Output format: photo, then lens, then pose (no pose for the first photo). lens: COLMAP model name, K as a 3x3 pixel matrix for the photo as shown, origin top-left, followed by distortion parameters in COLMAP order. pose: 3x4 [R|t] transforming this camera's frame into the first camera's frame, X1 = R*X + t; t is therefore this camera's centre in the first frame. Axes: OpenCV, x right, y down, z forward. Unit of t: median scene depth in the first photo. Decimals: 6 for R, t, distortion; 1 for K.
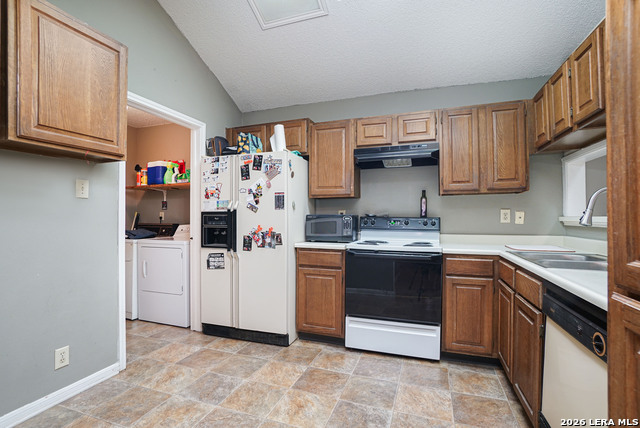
lens RADIAL K [[316.9, 0, 319.4], [0, 316.9, 217.6], [0, 0, 1]] dist [-0.028584, 0.002464]
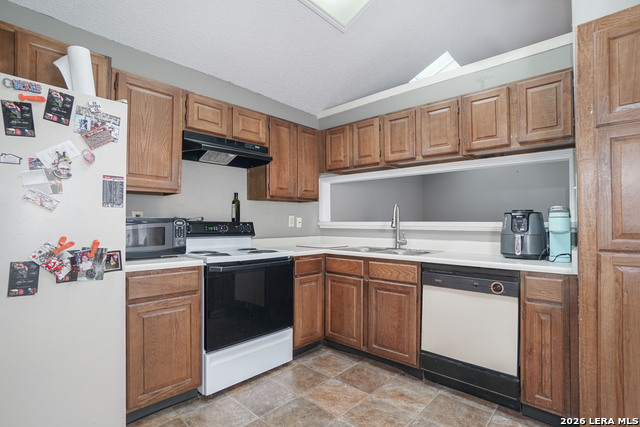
lens RADIAL K [[316.9, 0, 321.3], [0, 316.9, 215.7], [0, 0, 1]] dist [-0.028584, 0.002464]
pose [[0.376261, 0.021373, 0.926267, -0.481763], [-0.008801, 0.999771, -0.019494, -0.002775], [-0.926472, -0.000817, 0.376363, 0.451800]]
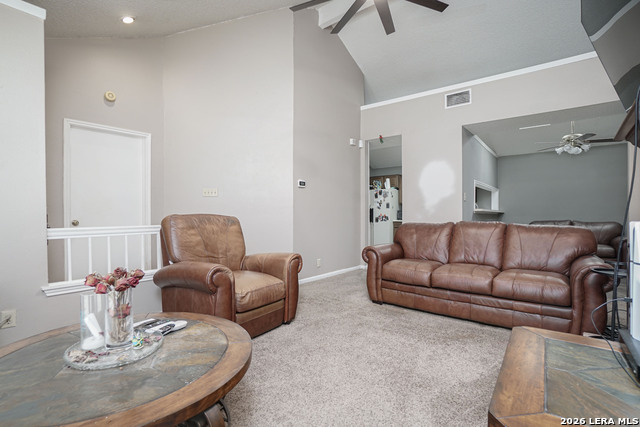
lens RADIAL K [[316.9, 0, 323.0], [0, 316.9, 212.3], [0, 0, 1]] dist [-0.028584, 0.002464]
pose [[0.943277, 0.005071, -0.331968, 0.288150], [0.000117, 0.999878, 0.015607, -0.035233], [0.332007, -0.014760, 0.943161, -2.010701]]
